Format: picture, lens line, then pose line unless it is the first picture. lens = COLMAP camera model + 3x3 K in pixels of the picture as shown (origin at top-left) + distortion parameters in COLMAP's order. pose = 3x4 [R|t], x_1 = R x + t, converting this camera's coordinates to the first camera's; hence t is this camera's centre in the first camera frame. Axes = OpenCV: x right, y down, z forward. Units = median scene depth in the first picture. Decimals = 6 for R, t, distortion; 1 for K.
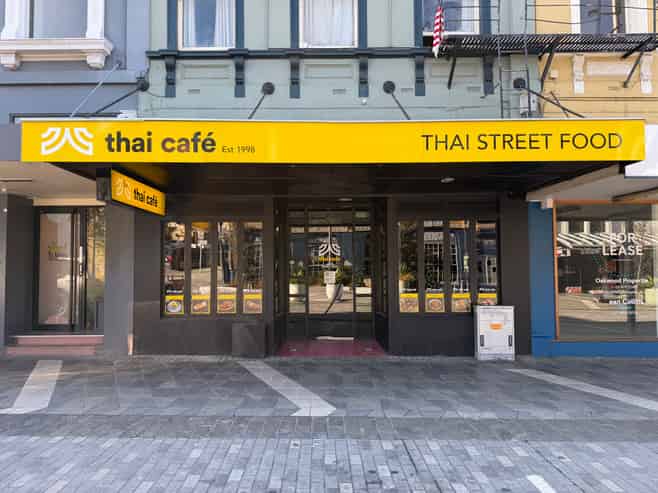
lens RADIAL K [[469.3, 0, 329.6], [0, 469.3, 257.6], [0, 0, 1]] dist [0.003914, -0.004460]
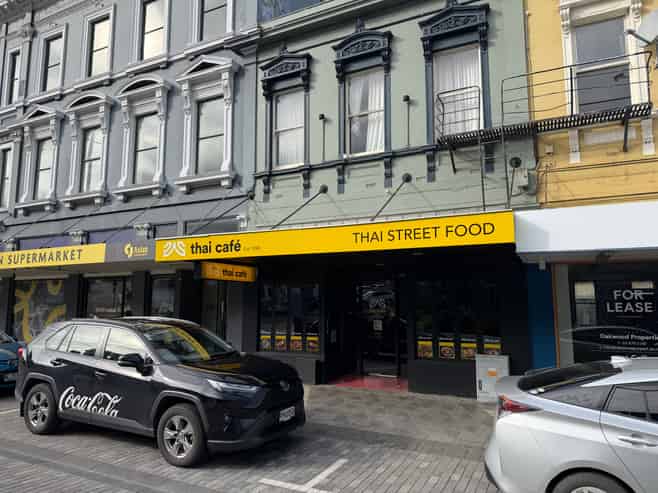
lens RADIAL K [[469.1, 0, 329.5], [0, 469.1, 244.1], [0, 0, 1]] dist [0.022040, -0.003196]
pose [[0.892462, -0.051826, -0.448135, 0.514250], [0.001981, 0.993820, -0.110988, -0.039395], [0.451117, 0.098164, 0.887049, -0.229964]]
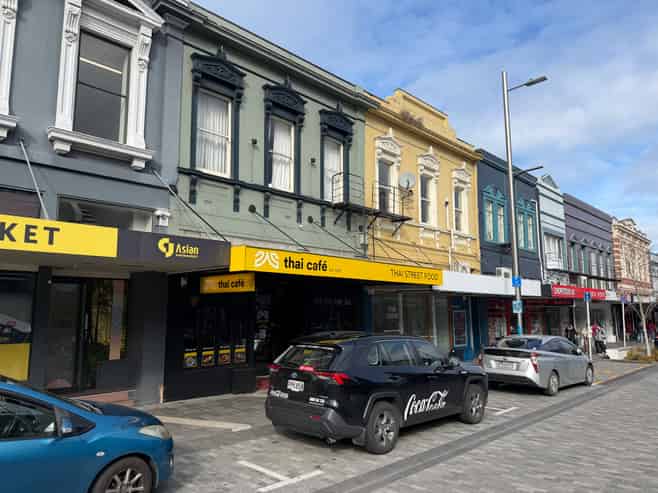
lens RADIAL K [[458.8, 0, 336.9], [0, 458.8, 246.3], [0, 0, 1]] dist [0.016579, -0.003836]
pose [[0.690122, 0.103594, 0.716240, -1.005820], [-0.012774, 0.991291, -0.131068, -0.051882], [-0.723580, 0.081304, 0.685435, -0.207098]]
